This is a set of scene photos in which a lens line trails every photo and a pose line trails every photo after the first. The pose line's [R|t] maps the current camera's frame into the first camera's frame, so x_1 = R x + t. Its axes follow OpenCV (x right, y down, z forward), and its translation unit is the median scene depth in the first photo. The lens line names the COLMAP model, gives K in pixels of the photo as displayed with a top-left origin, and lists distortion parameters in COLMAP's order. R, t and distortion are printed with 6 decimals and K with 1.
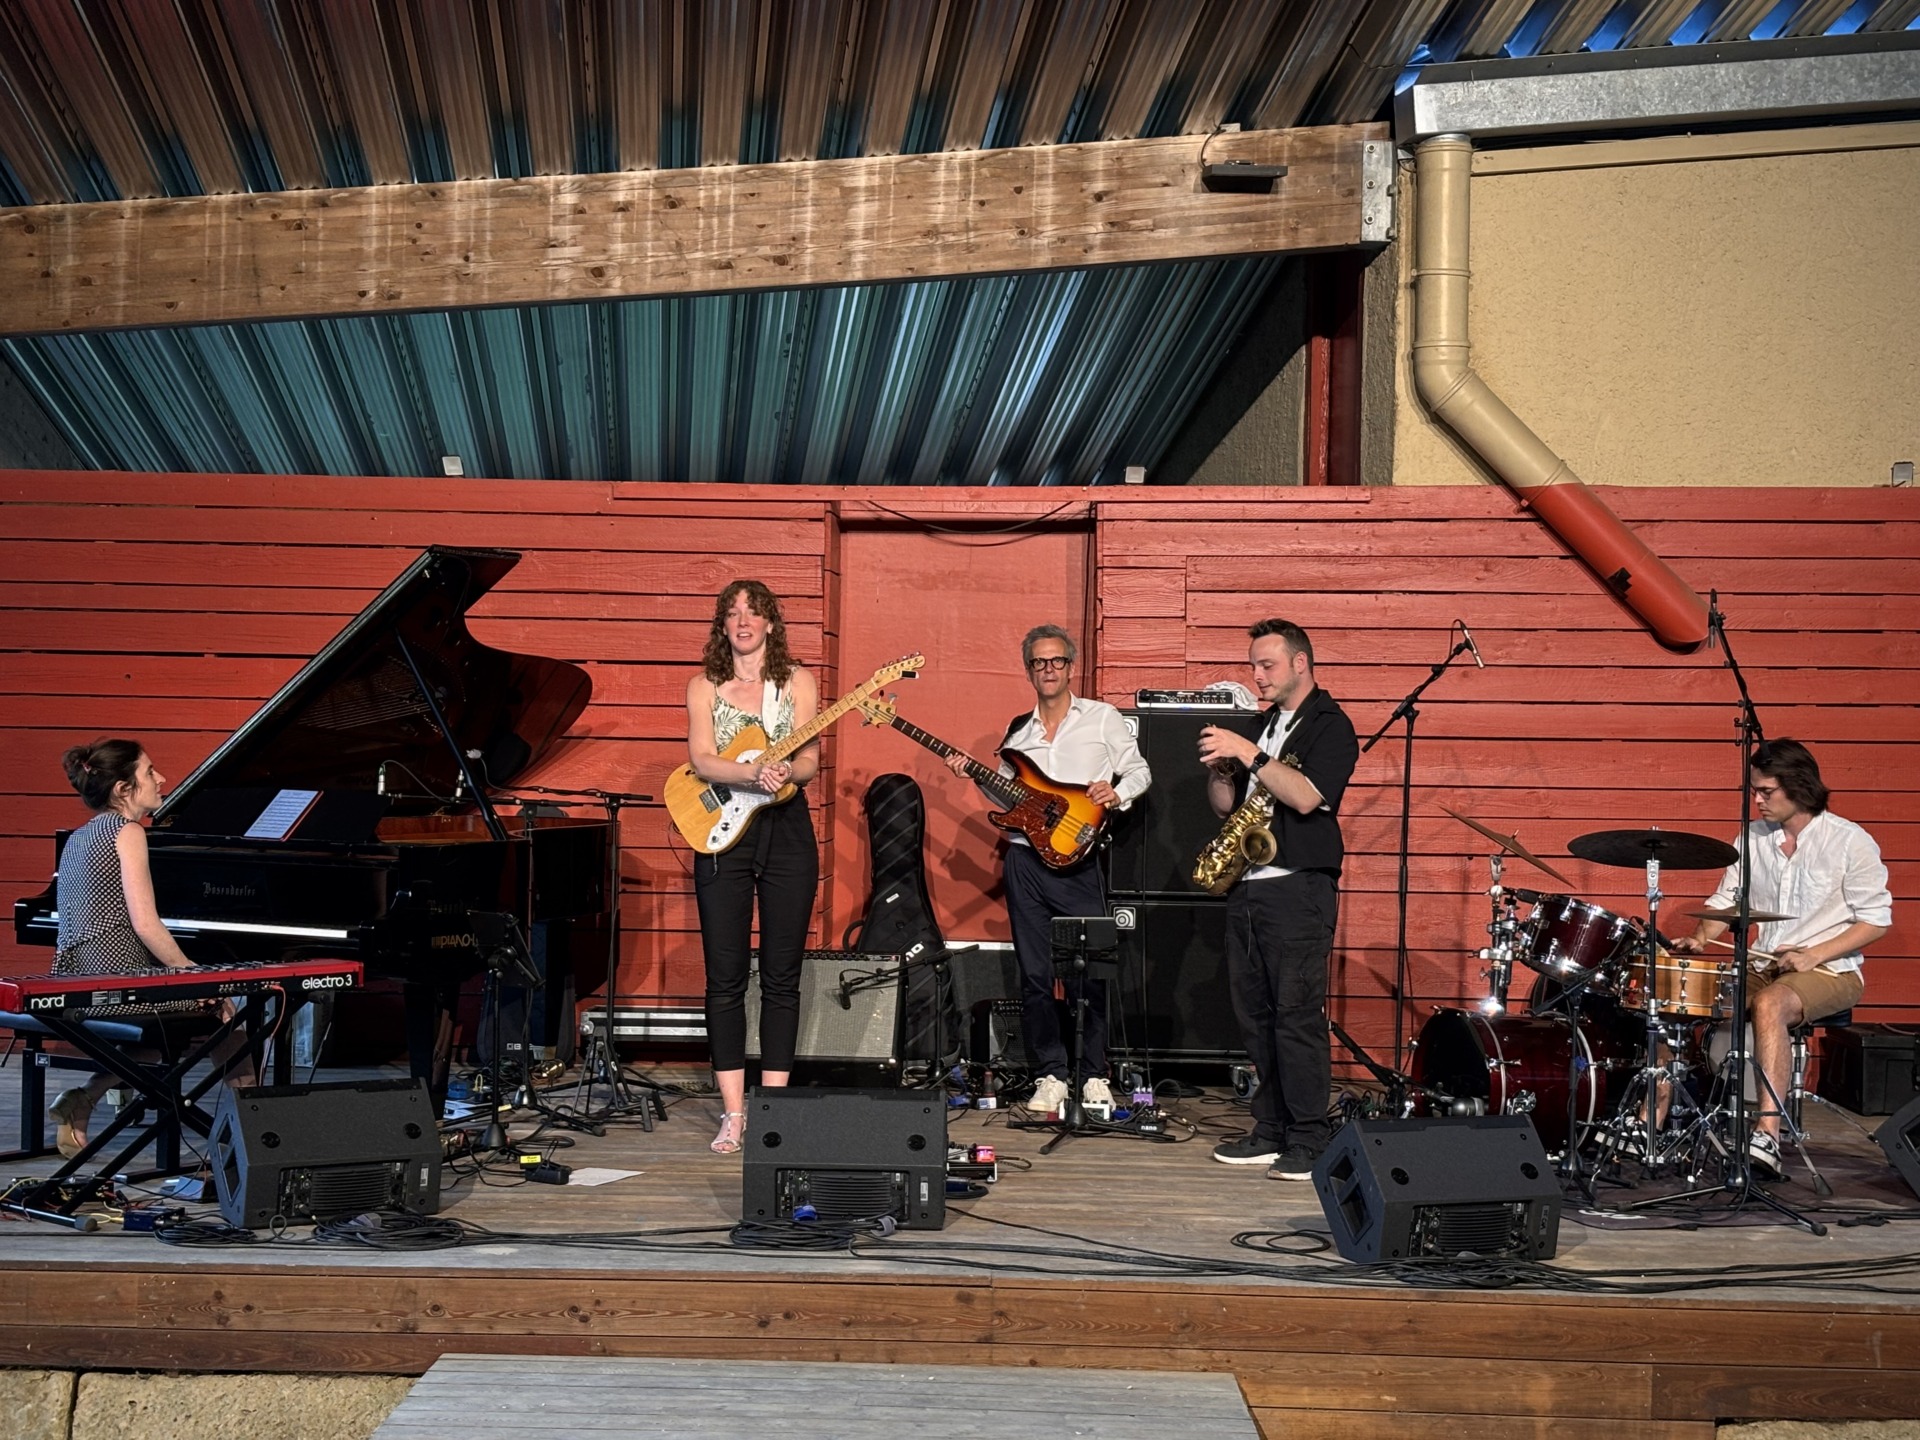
lens RADIAL K [[2982.9, 0, 925.6], [0, 2982.9, 707.1], [0, 0, 1]] dist [0.072470, 0.000000]
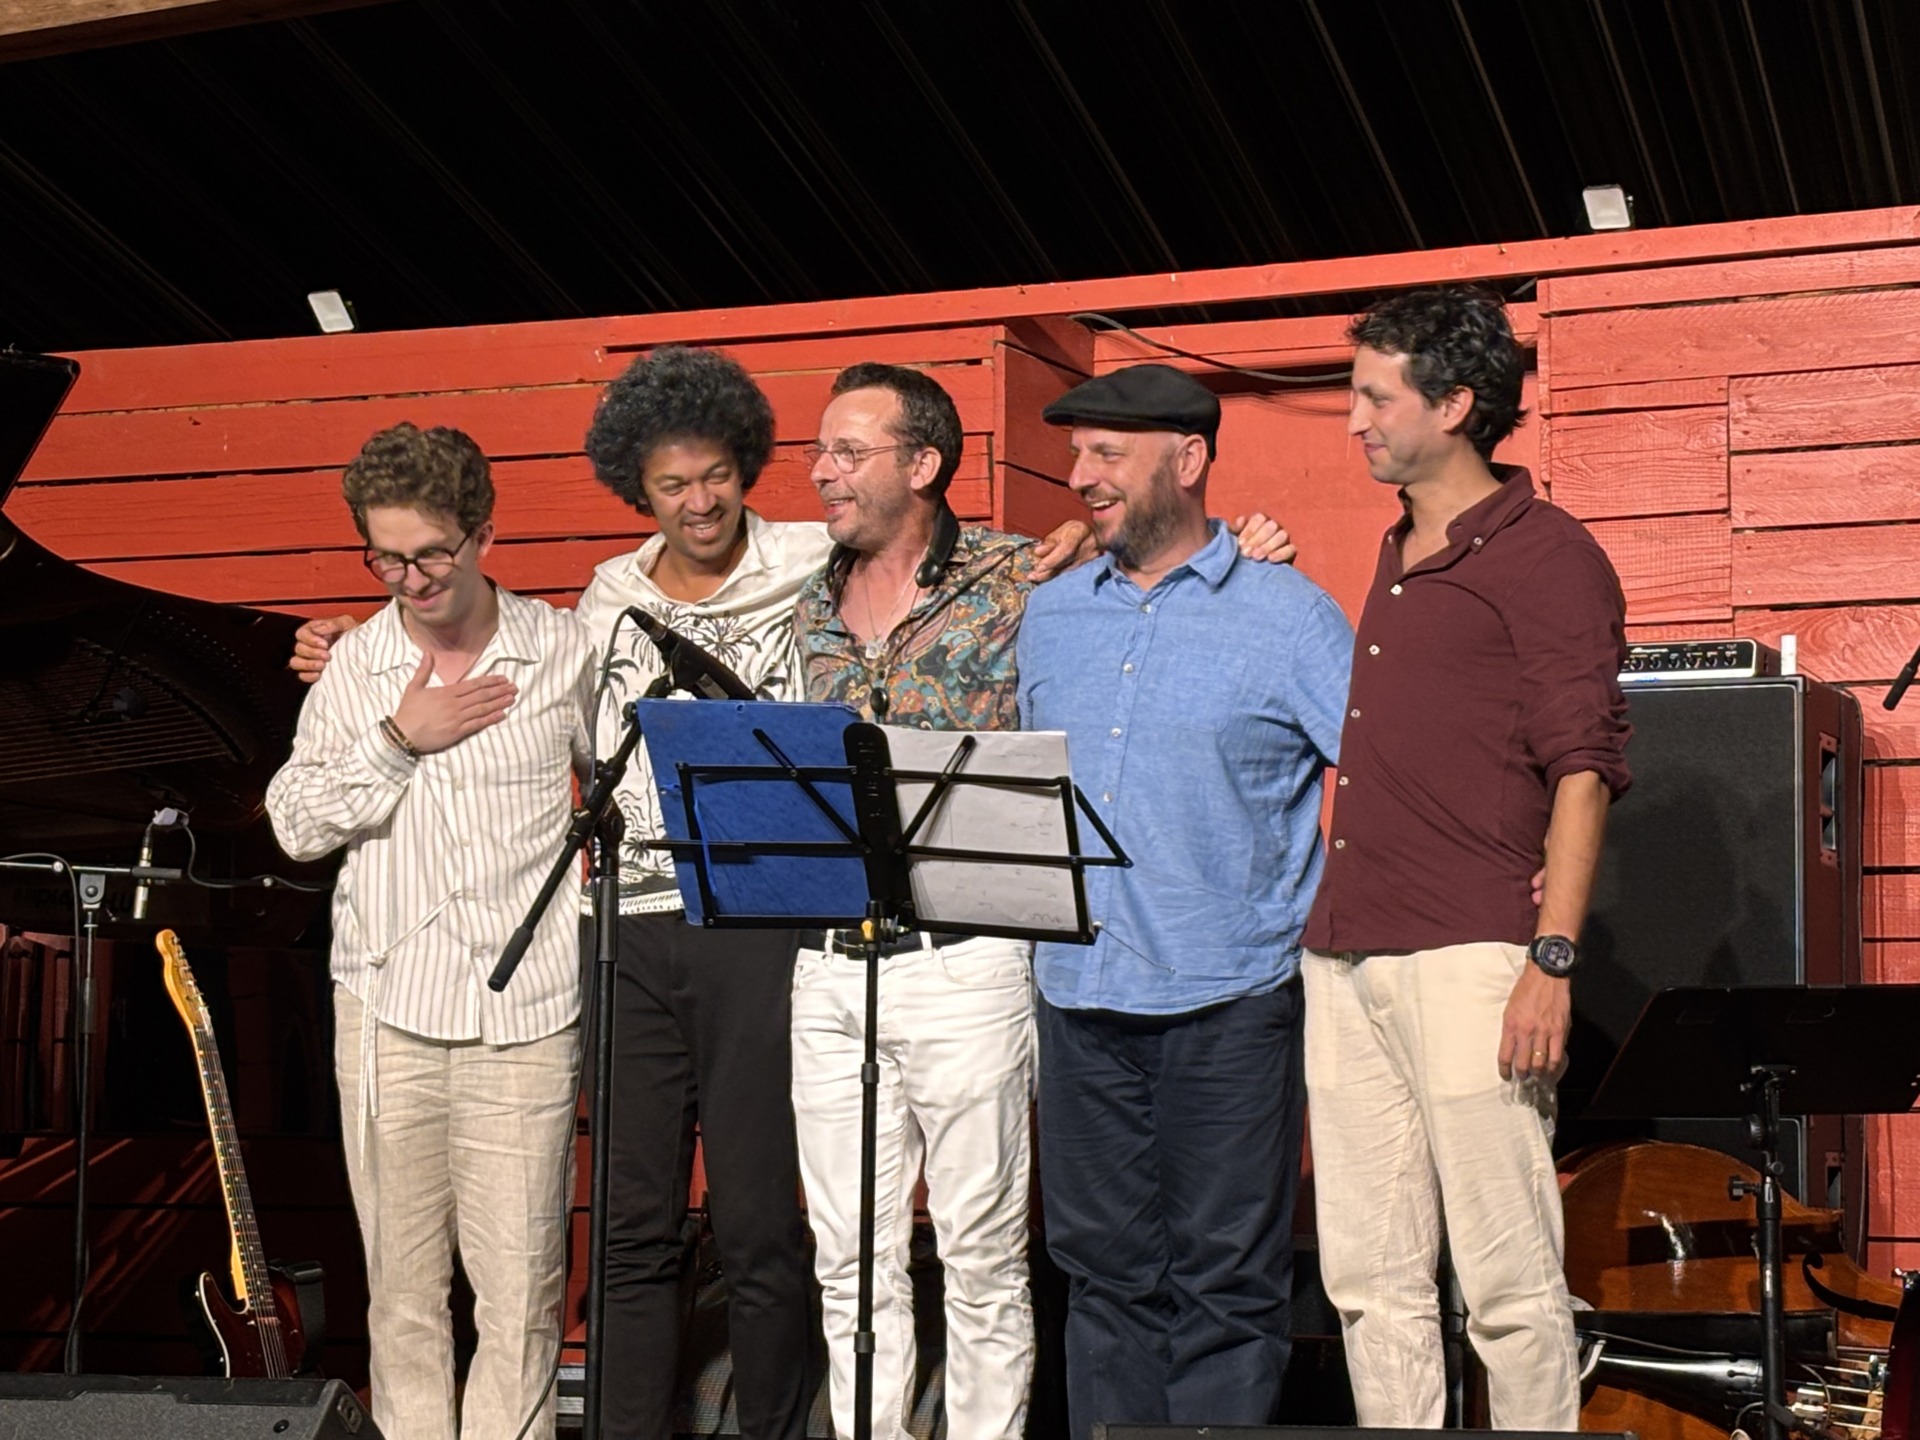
lens RADIAL K [[4669.8, 0, 968.9], [0, 4669.8, 729.5], [0, 0, 1]] dist [0.098487, 0.000000]
pose [[0.930971, -0.042867, -0.362567, 0.241288], [0.004967, 0.994478, -0.104826, 0.078659], [0.365059, 0.095789, 0.926043, 0.308745]]
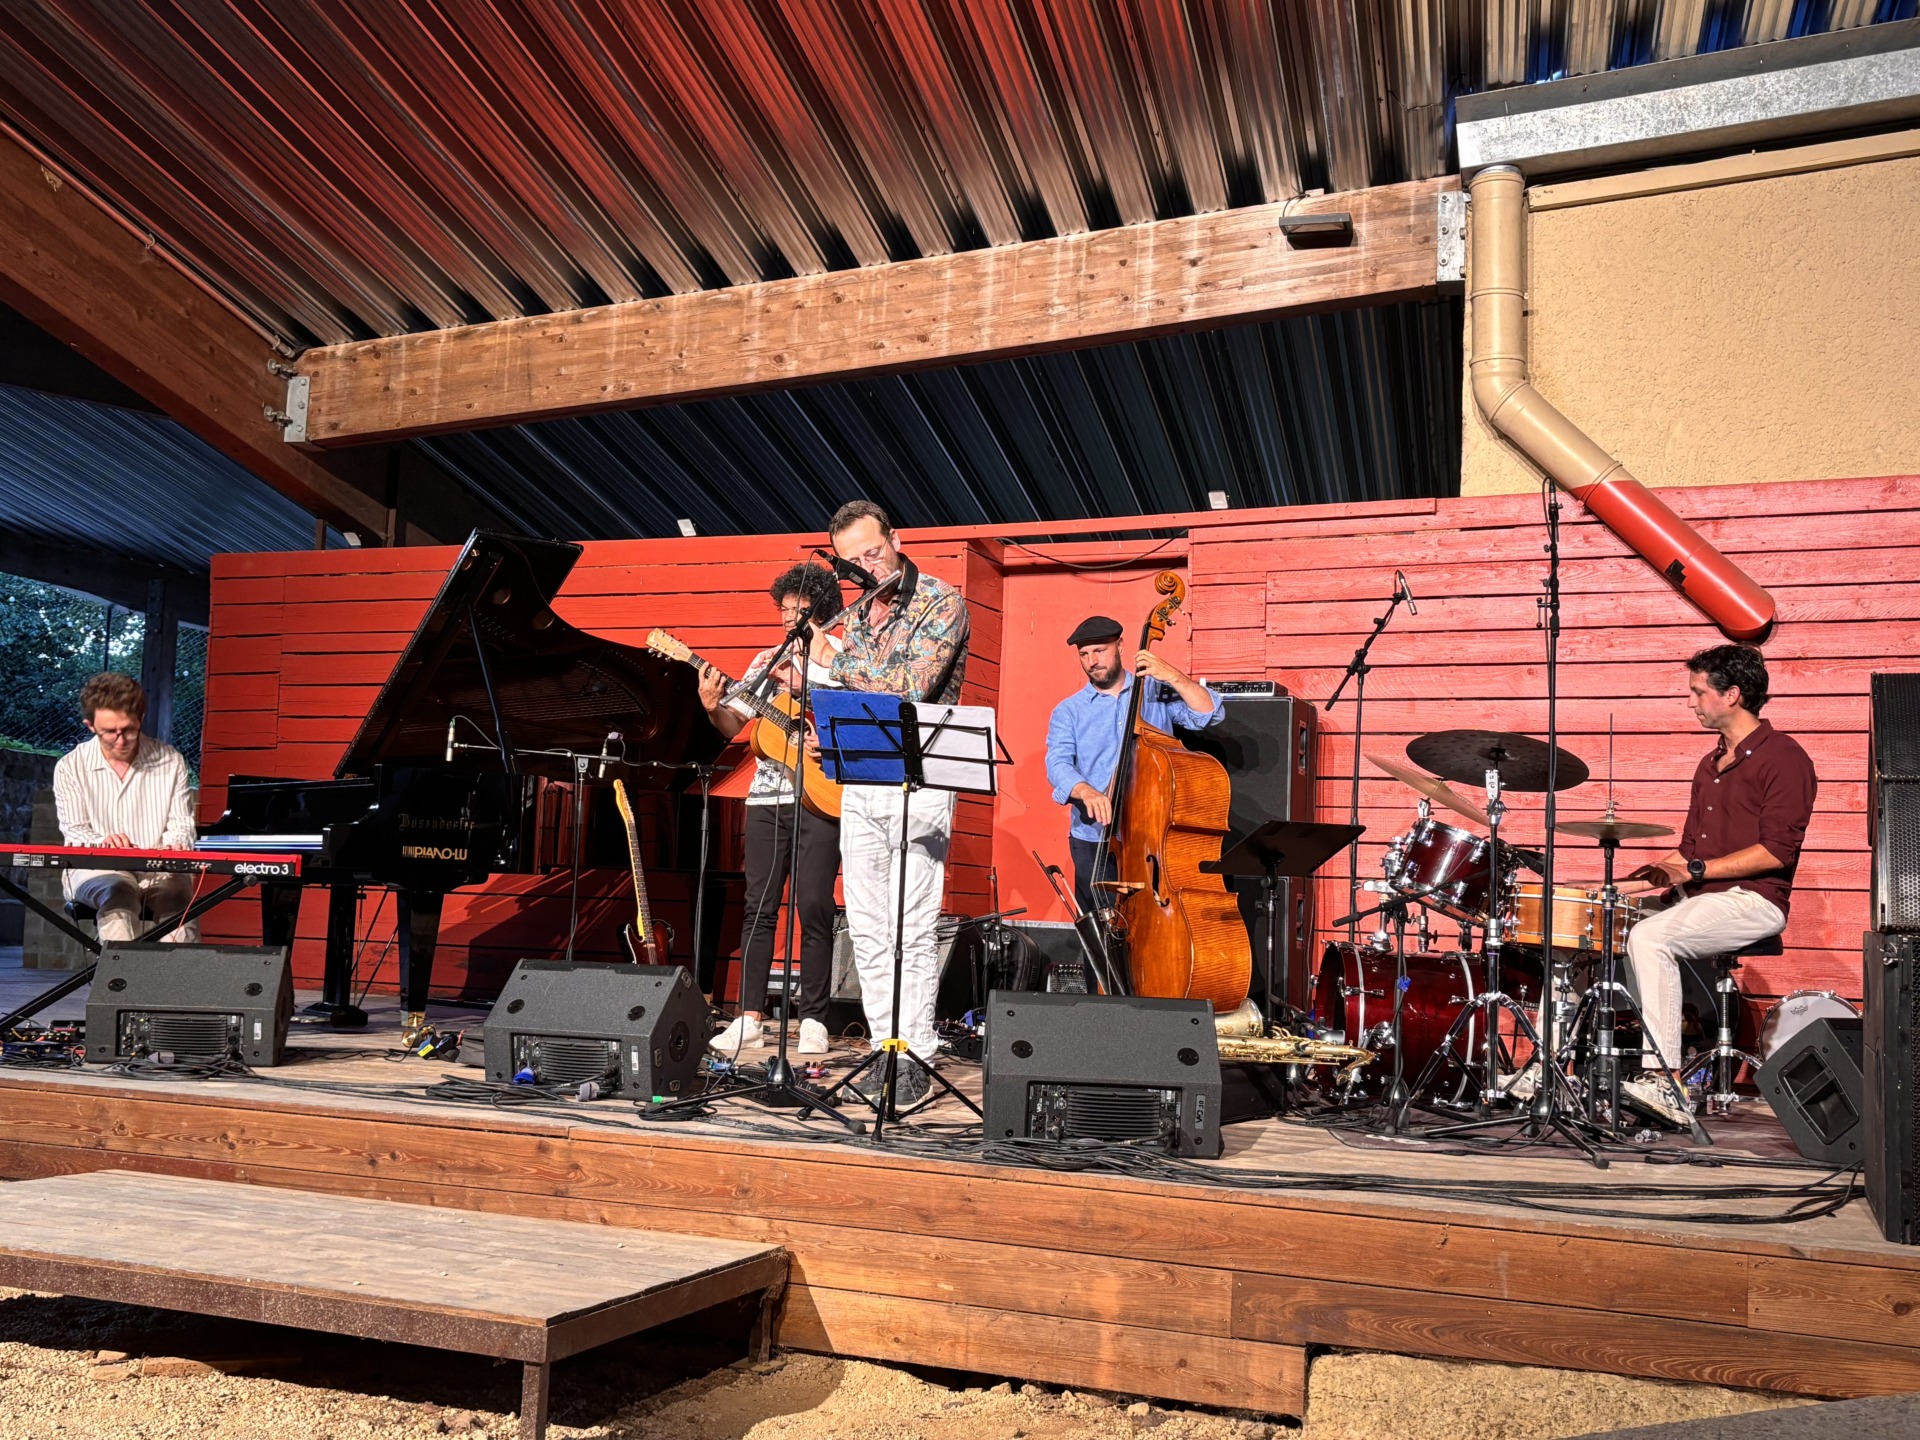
lens RADIAL K [[2008.5, 0, 955.2], [0, 2008.5, 706.2], [0, 0, 1]] dist [0.010300, 0.000000]
pose [[0.934047, -0.017905, -0.356700, 0.247897], [-0.022569, 0.993787, -0.108985, 0.082928], [0.356436, 0.109847, 0.927840, 0.287876]]
